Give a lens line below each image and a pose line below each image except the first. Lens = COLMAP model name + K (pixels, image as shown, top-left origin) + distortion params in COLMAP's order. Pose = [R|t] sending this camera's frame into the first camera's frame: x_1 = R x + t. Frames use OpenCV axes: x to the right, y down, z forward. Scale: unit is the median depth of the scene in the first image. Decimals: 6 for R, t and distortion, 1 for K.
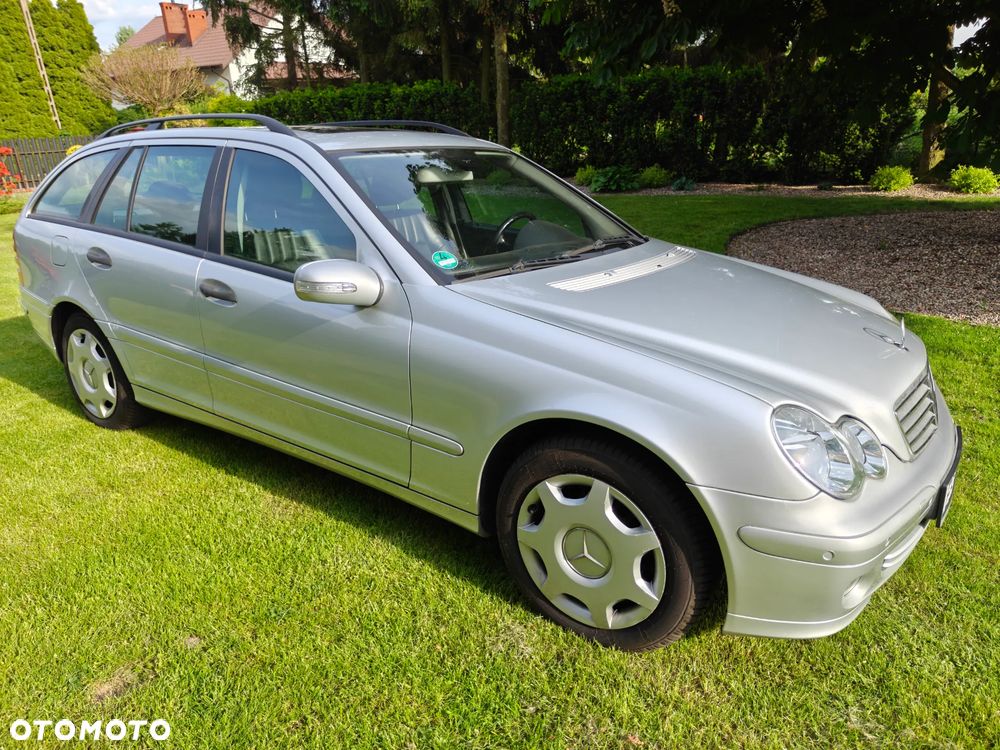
lens RADIAL K [[701.4, 0, 502.9], [0, 701.4, 378.1], [0, 0, 1]] dist [0.003100, -0.001892]
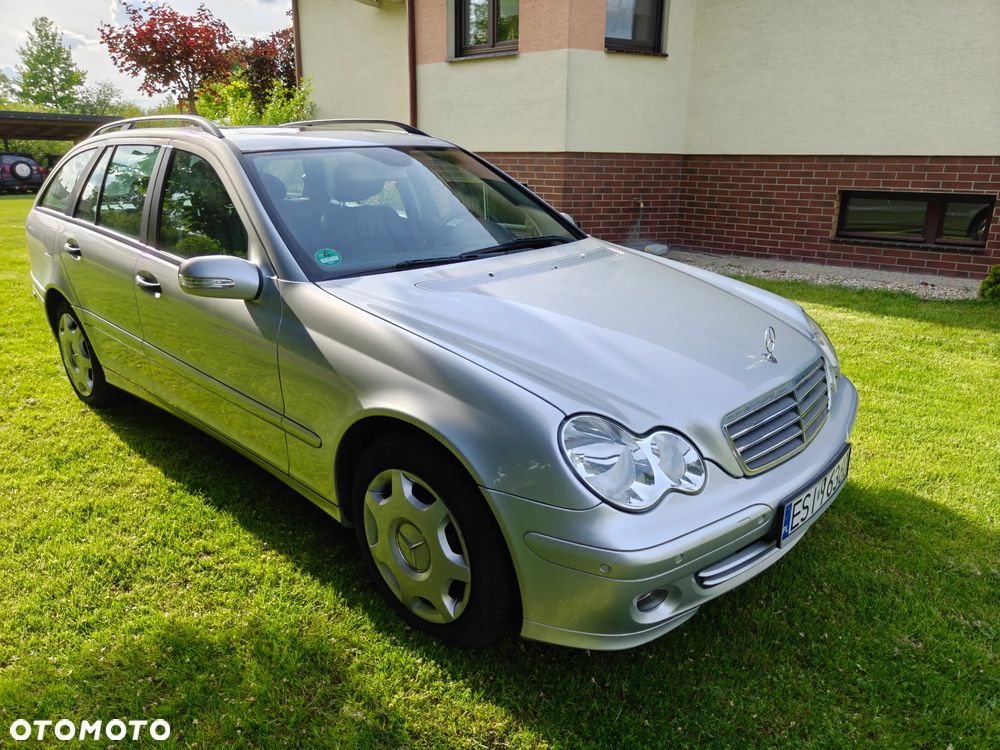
lens RADIAL K [[701.4, 0, 496.8], [0, 701.4, 374.4], [0, 0, 1]] dist [0.003100, -0.001892]
pose [[0.991366, 0.038729, -0.125271, 0.189168], [-0.038117, 0.999247, 0.007277, -0.008337], [0.125459, -0.002439, 0.992096, 0.003539]]
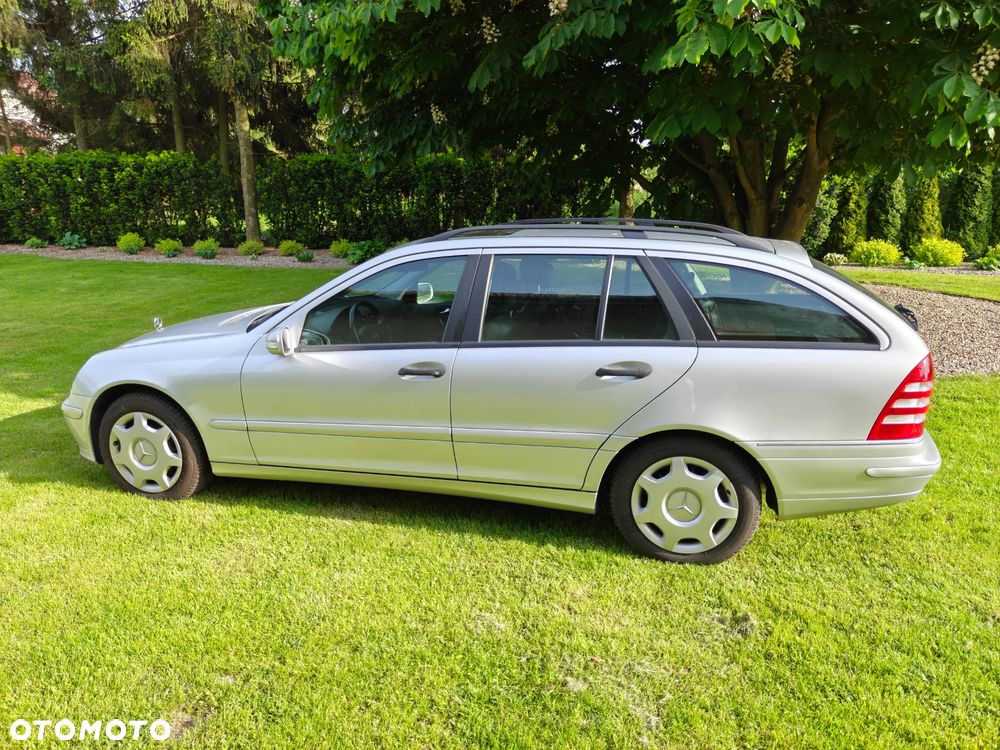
lens RADIAL K [[701.4, 0, 494.8], [0, 701.4, 379.0], [0, 0, 1]] dist [0.003100, -0.001892]
pose [[0.931070, -0.067743, 0.358495, -0.234973], [0.098273, 0.992860, -0.067615, -0.000140], [-0.351355, 0.098185, 0.931080, -0.172034]]
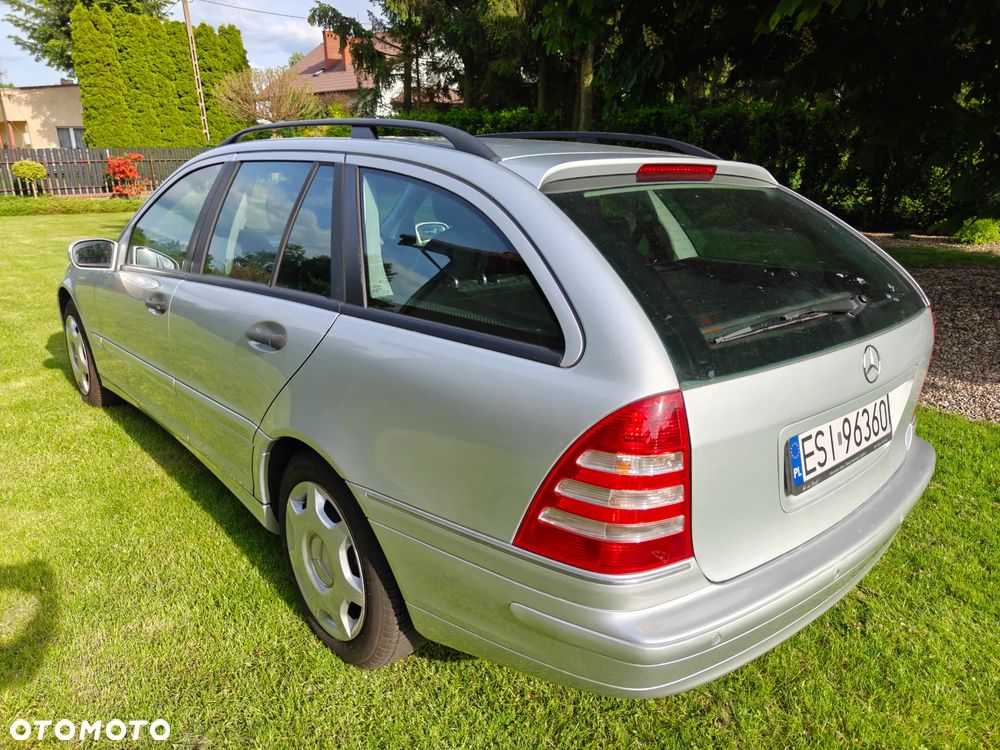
lens RADIAL K [[701.4, 0, 498.3], [0, 701.4, 378.9], [0, 0, 1]] dist [0.003100, -0.001892]
pose [[0.976500, 0.104218, -0.188642, 0.487127], [-0.110522, 0.993603, -0.023184, -0.024003], [0.185019, 0.043488, 0.981772, 0.041373]]
